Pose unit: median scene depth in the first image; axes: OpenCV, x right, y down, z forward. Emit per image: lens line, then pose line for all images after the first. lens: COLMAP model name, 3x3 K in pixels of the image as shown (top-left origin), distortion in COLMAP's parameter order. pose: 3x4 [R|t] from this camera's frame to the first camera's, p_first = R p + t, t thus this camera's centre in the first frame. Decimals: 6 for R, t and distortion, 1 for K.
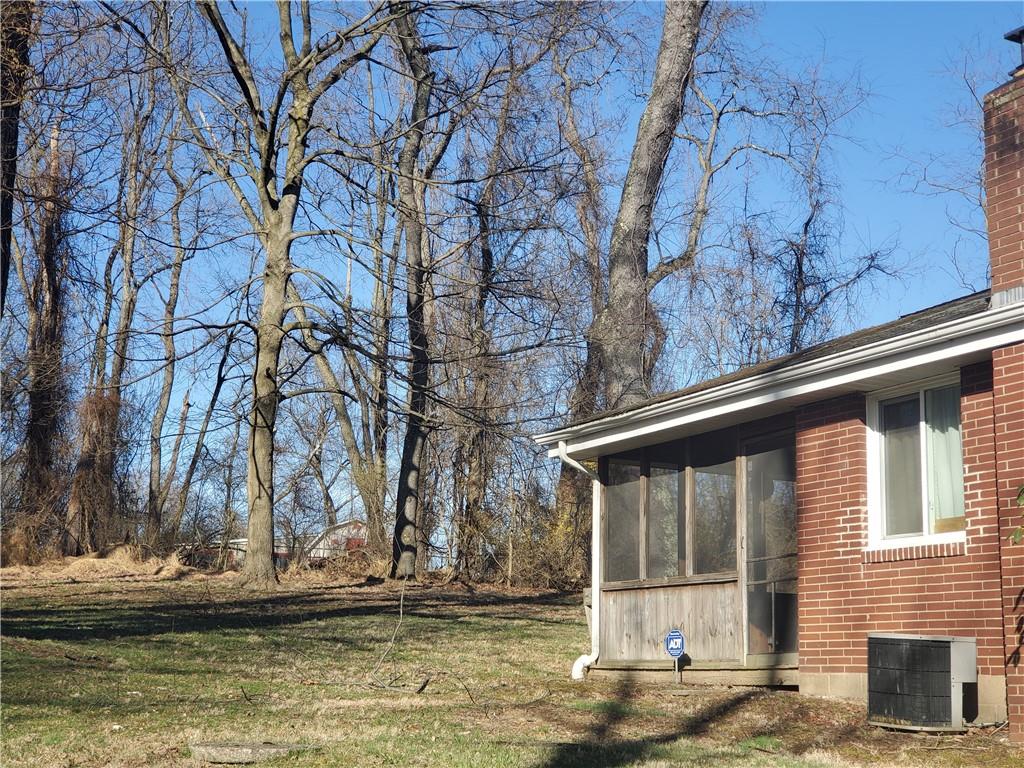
lens RADIAL K [[1425.2, 0, 512.0], [0, 1425.2, 384.0], [0, 0, 1]] dist [0.007727, 0.004586]
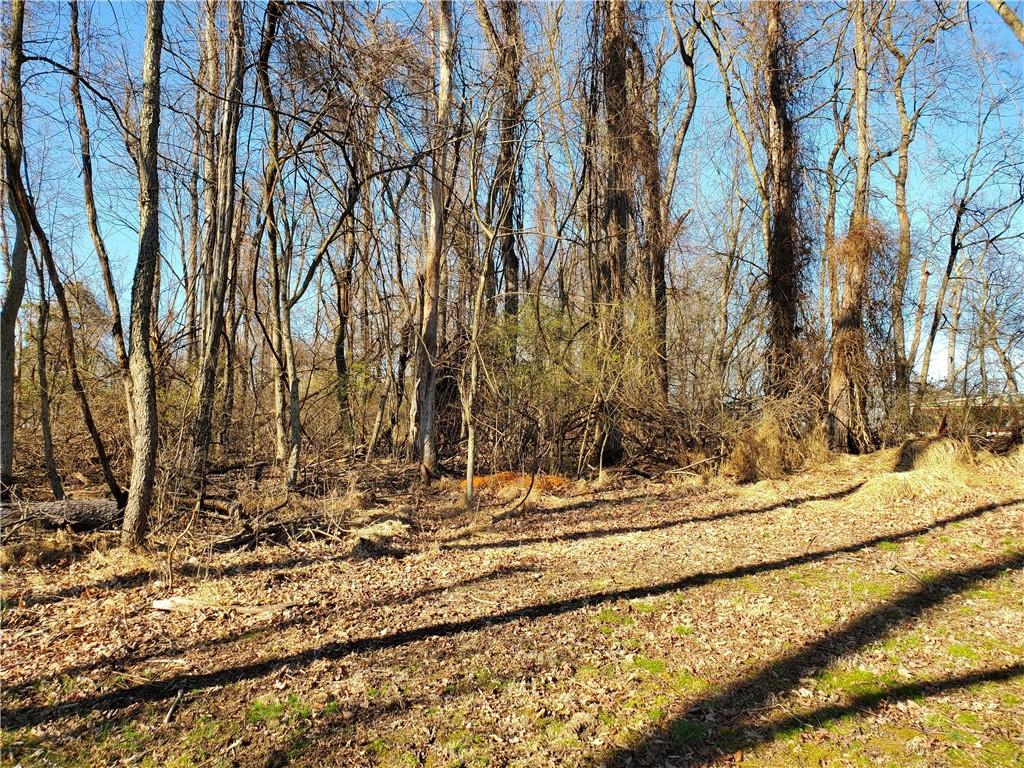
lens RADIAL K [[784.8, 0, 512.0], [0, 784.8, 384.0], [0, 0, 1]] dist [-0.007201, -0.007196]
pose [[0.795955, -0.057121, -0.602654, -0.194722], [0.109917, 0.992627, 0.051089, 0.047128], [0.595293, -0.106906, 0.796365, 0.567021]]
